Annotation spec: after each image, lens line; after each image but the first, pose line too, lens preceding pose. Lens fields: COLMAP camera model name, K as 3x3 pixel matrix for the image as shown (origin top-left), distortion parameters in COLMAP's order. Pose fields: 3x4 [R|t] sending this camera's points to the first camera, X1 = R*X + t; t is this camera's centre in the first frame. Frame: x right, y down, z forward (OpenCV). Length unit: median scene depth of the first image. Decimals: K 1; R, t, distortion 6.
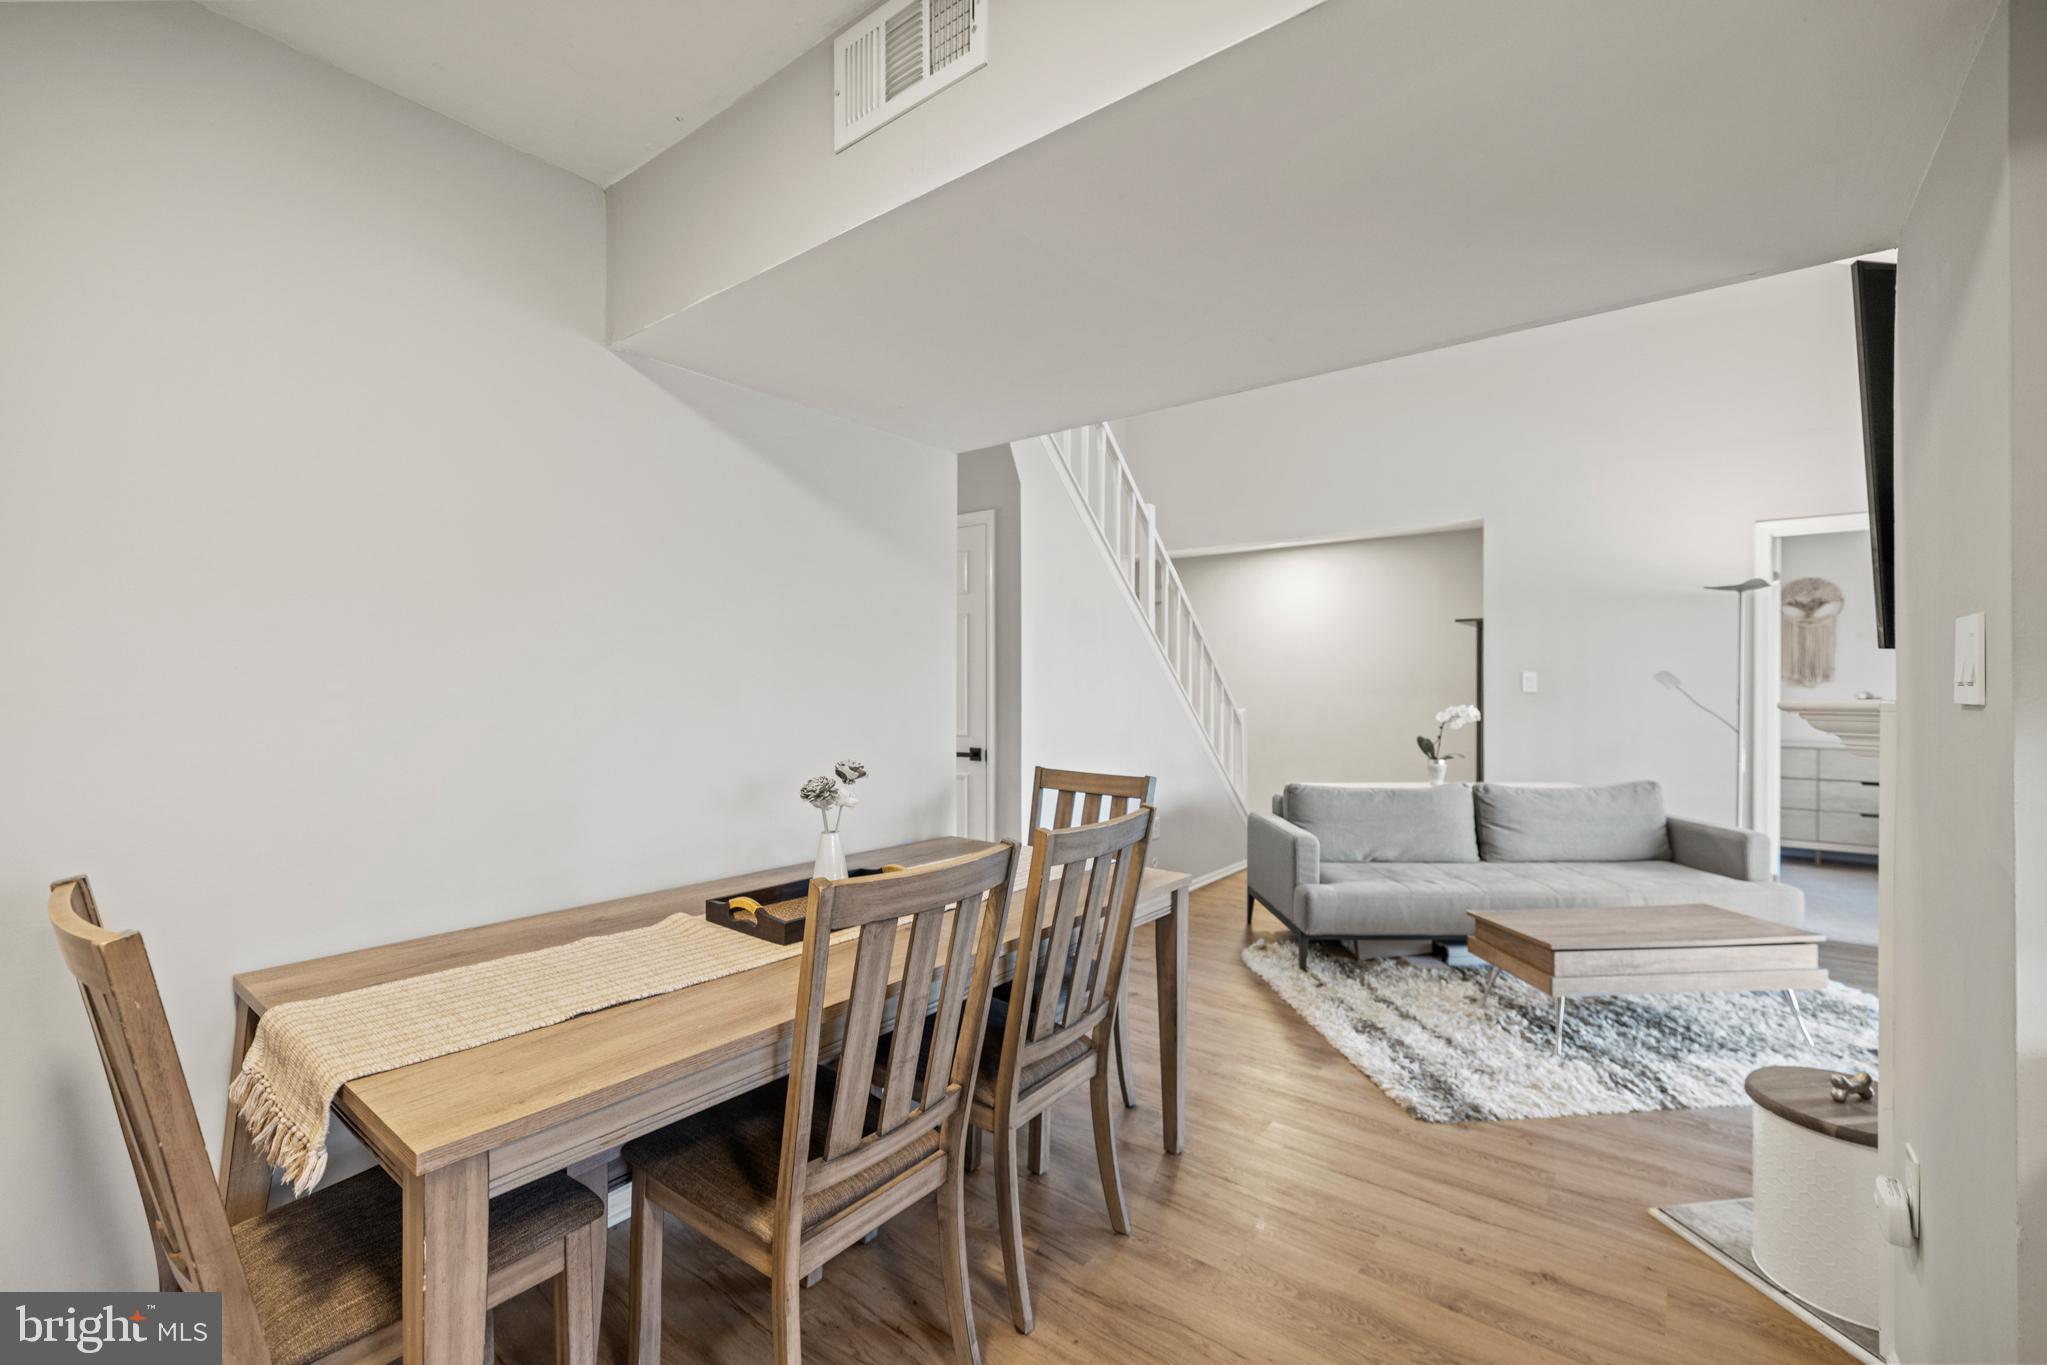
lens RADIAL K [[868.0, 0, 1025.4], [0, 868.0, 689.2], [0, 0, 1]] dist [0.000904, 0.000045]
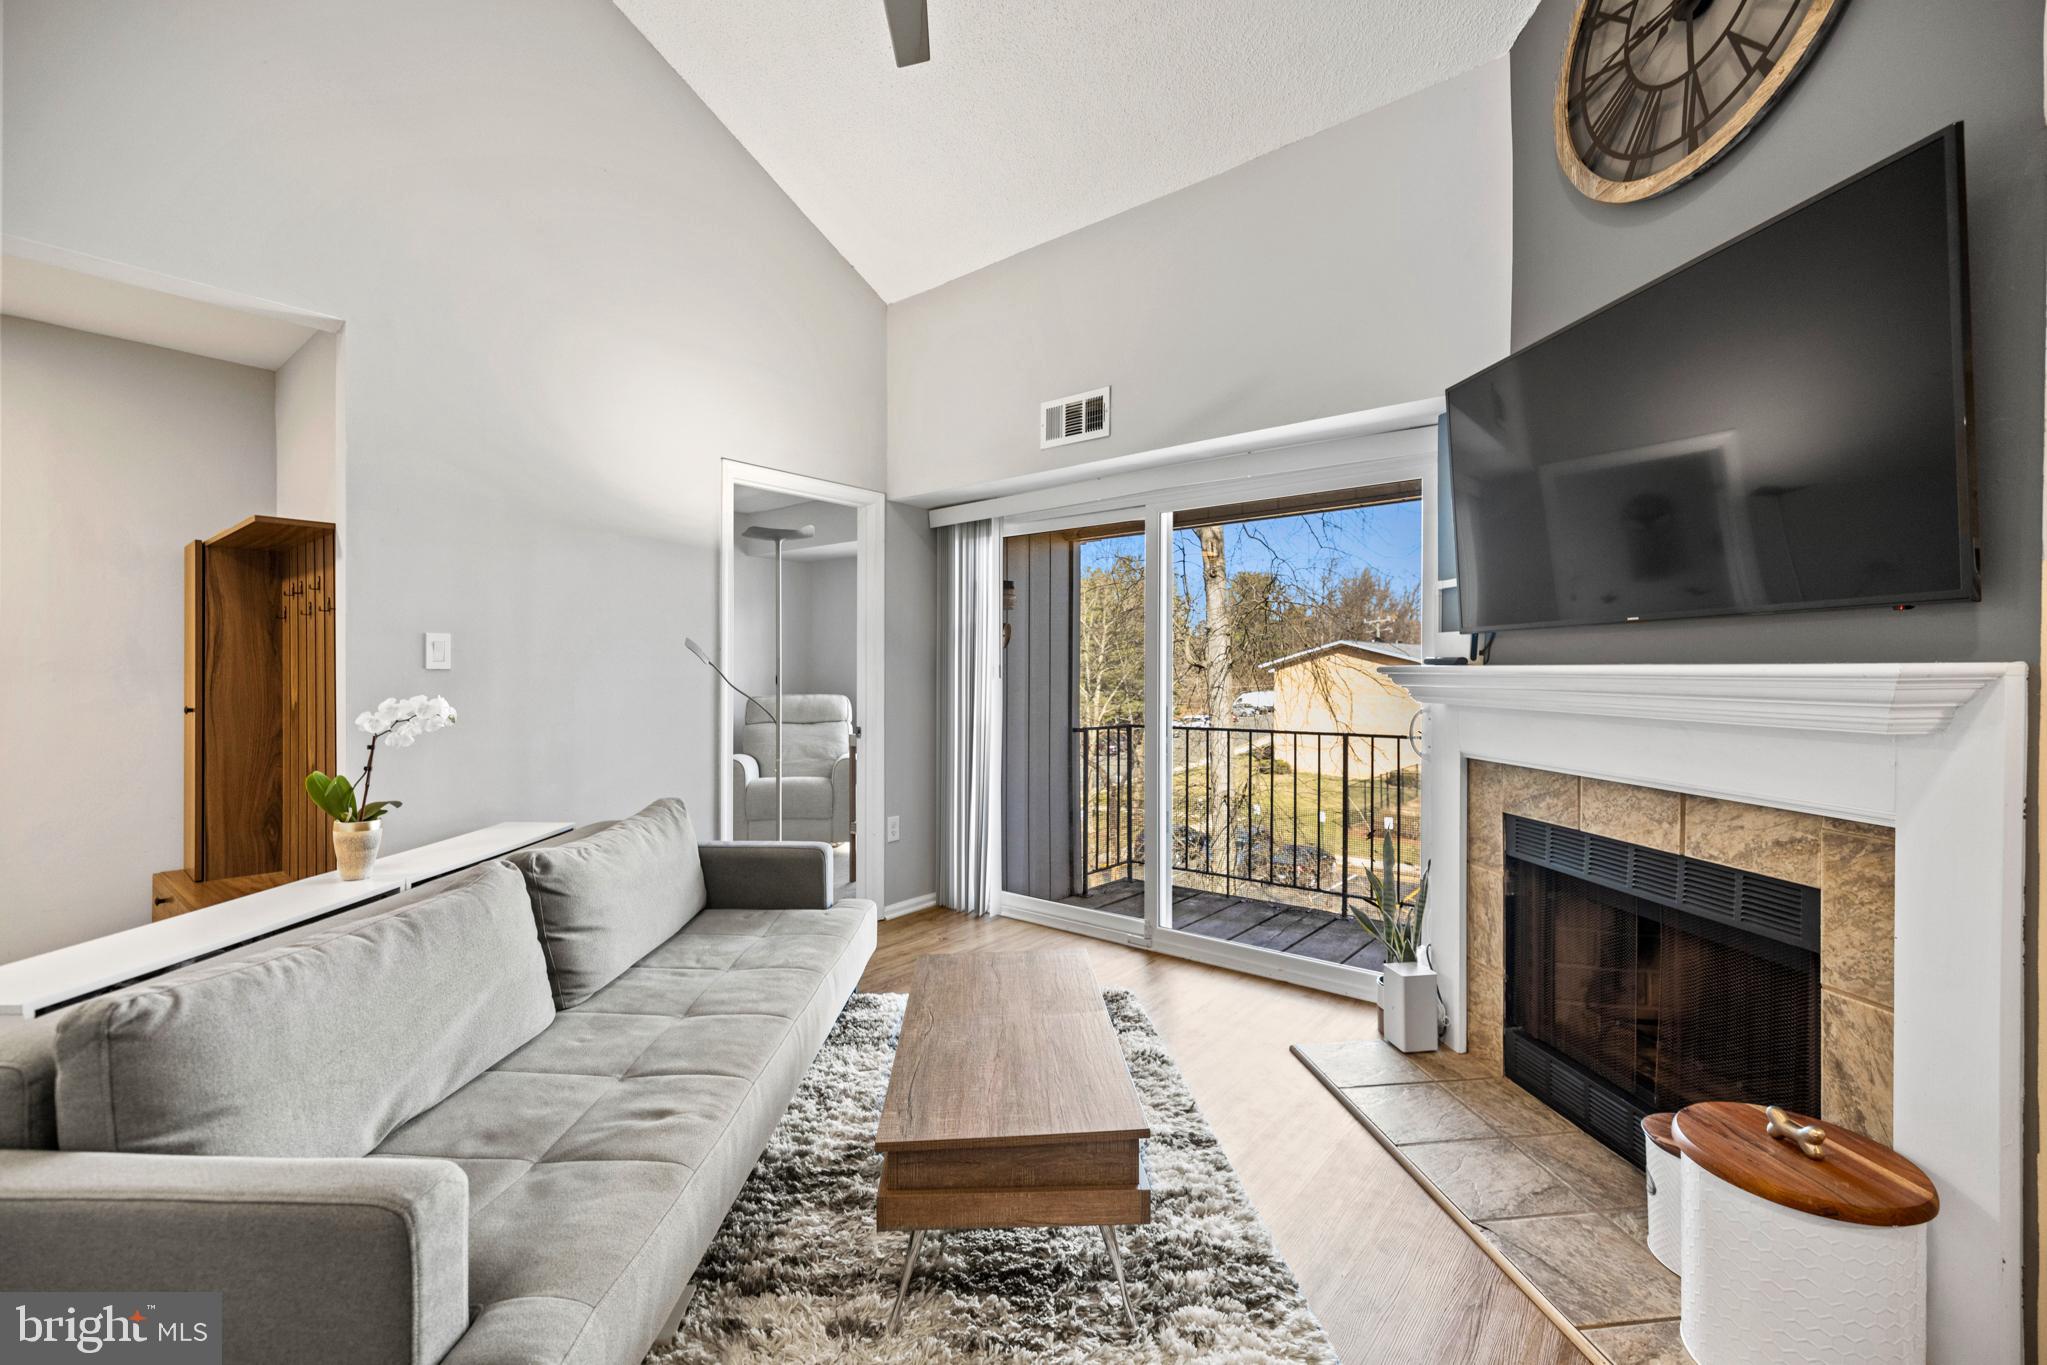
lens RADIAL K [[863.5, 0, 1023.5], [0, 863.5, 682.5], [0, 0, 1]] dist [-0.000176, 0.000050]
pose [[0.023822, -0.011393, 0.999651, 0.062037], [0.001887, 0.999934, 0.011352, 0.009462], [-0.999714, 0.001616, 0.023842, 0.901032]]
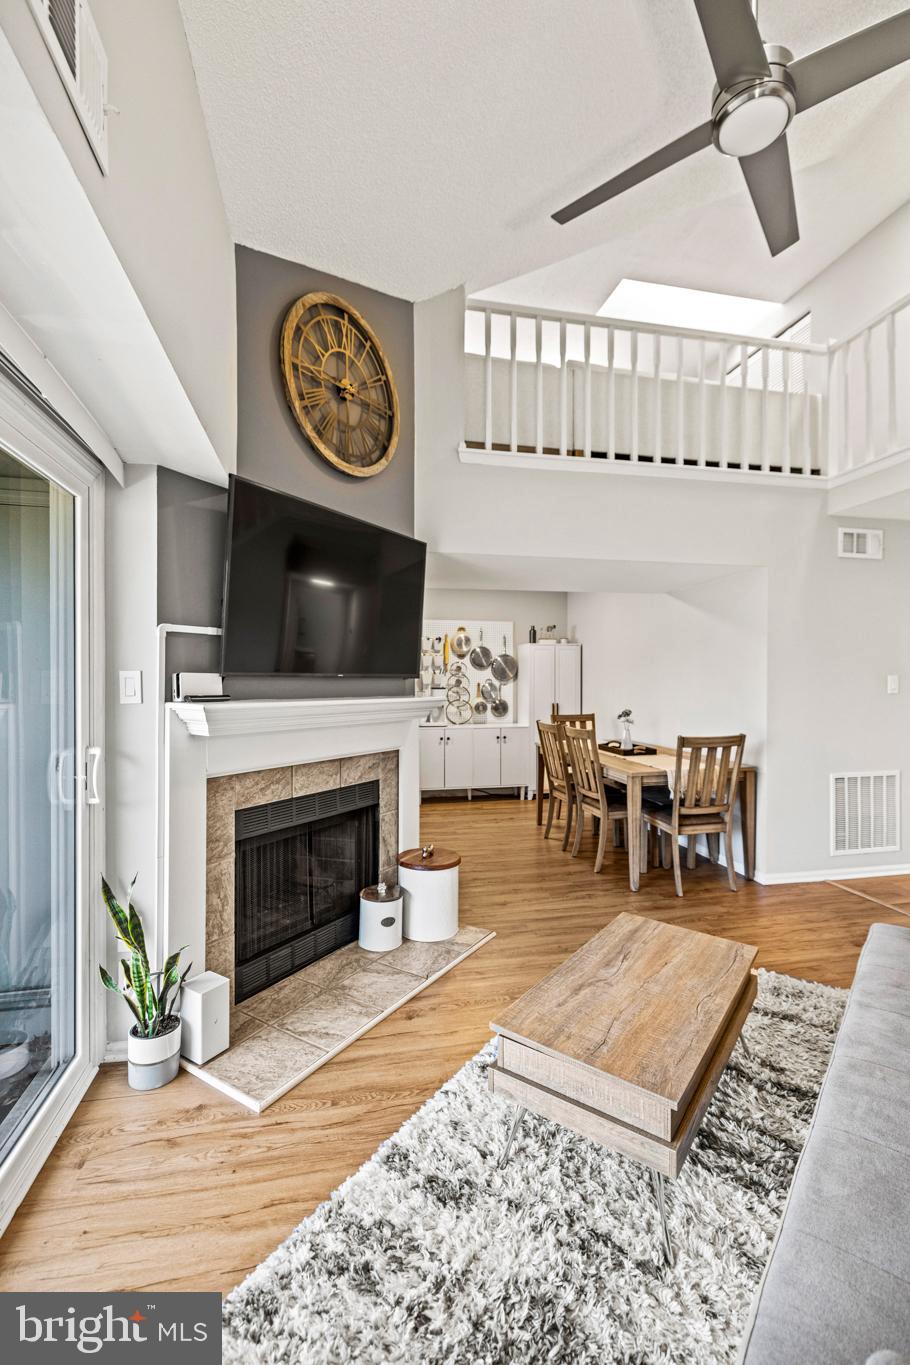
lens RADIAL K [[599.0, 0, 461.6], [0, 599.0, 683.8], [0, 0, 1]] dist [0.000207, 0.000415]
pose [[-0.638131, 0.003069, -0.769921, 1.168199], [-0.004975, 0.999955, 0.008110, -0.022137], [0.769911, 0.009005, -0.638087, 1.144252]]
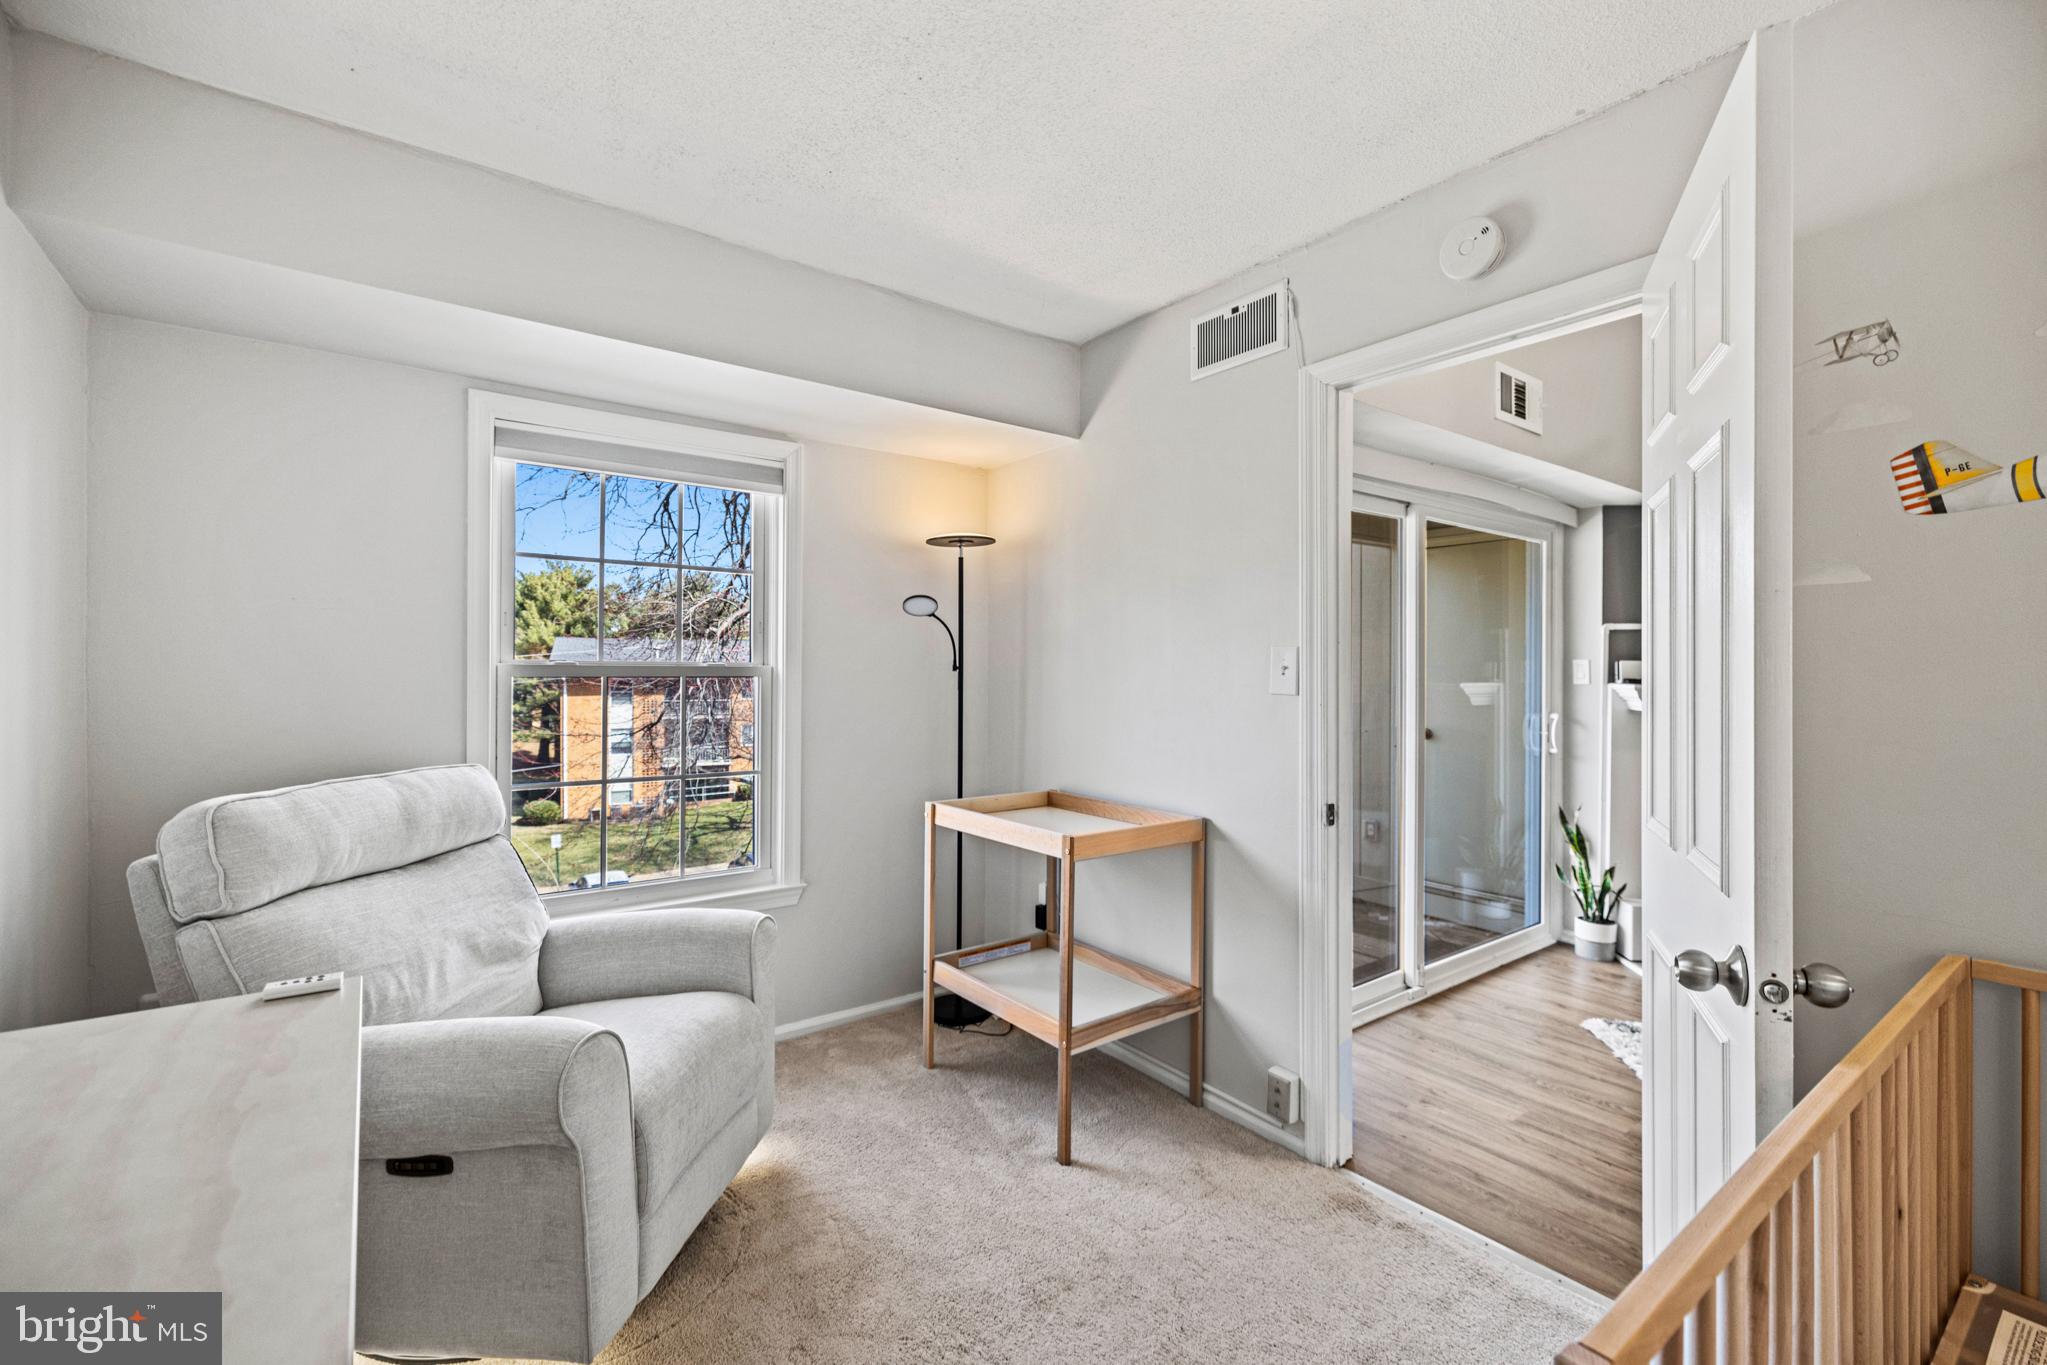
lens RADIAL K [[898.2, 0, 1022.1], [0, 898.2, 673.6], [0, 0, 1]] dist [0.000207, 0.000415]
pose [[-0.967680, -0.004780, 0.252138, 1.346224], [-0.002859, 0.999964, 0.007988, -0.017476], [-0.252167, 0.007009, -0.967658, 1.880412]]
